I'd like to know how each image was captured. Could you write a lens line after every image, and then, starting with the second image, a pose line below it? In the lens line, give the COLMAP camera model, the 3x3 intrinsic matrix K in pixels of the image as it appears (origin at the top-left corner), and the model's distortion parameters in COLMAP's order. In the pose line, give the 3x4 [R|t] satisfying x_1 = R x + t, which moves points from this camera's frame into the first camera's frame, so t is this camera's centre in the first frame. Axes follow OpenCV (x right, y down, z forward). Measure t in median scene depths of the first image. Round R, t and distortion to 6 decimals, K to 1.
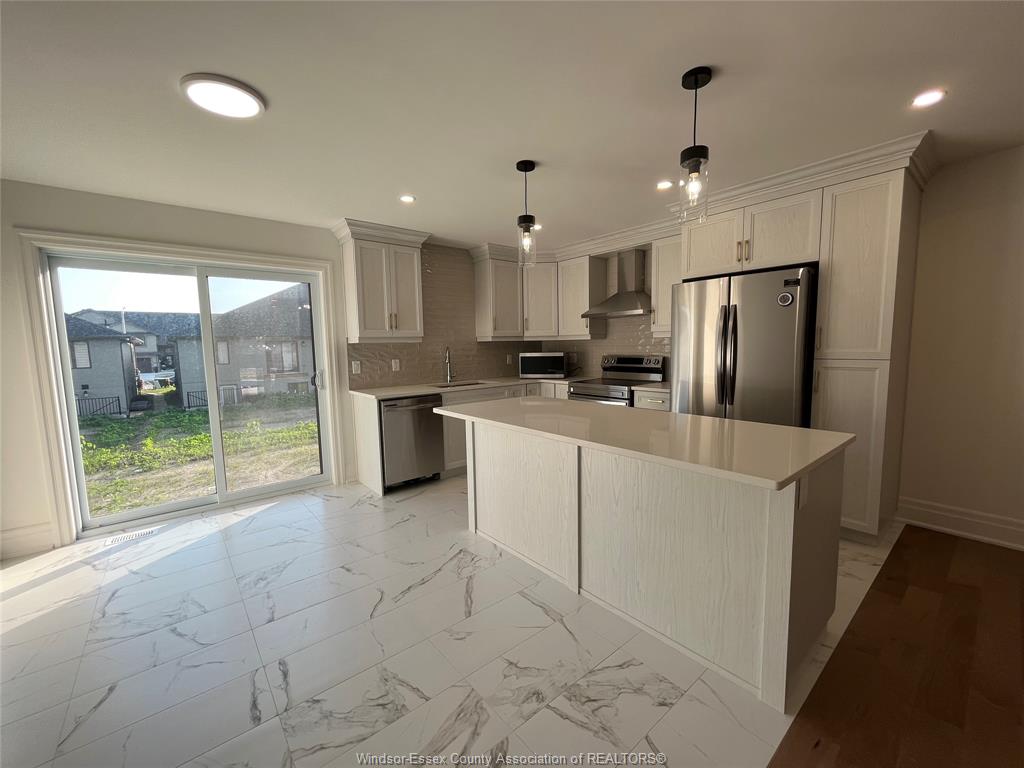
lens RADIAL K [[415.6, 0, 510.7], [0, 415.6, 386.5], [0, 0, 1]] dist [-0.003440, -0.000365]
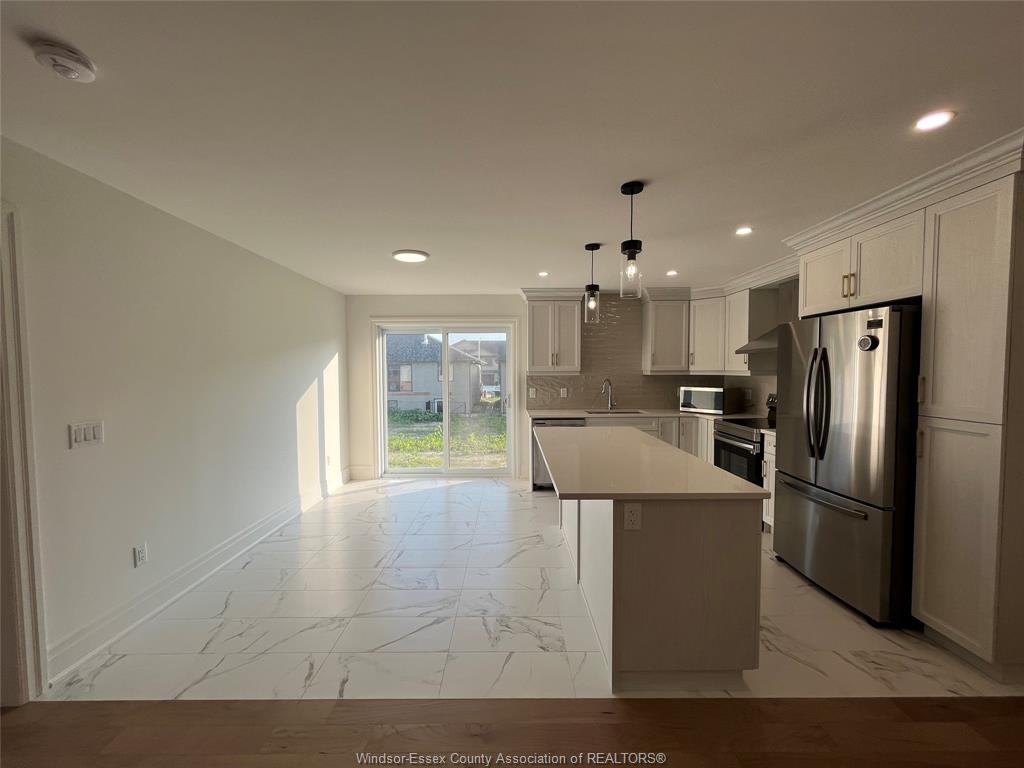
lens RADIAL K [[415.6, 0, 510.7], [0, 415.6, 386.5], [0, 0, 1]] dist [-0.003440, -0.000365]
pose [[0.771861, 0.042805, -0.634348, 0.441549], [-0.074721, 0.996924, -0.023648, -0.031311], [0.631385, 0.065652, 0.772686, -0.085273]]
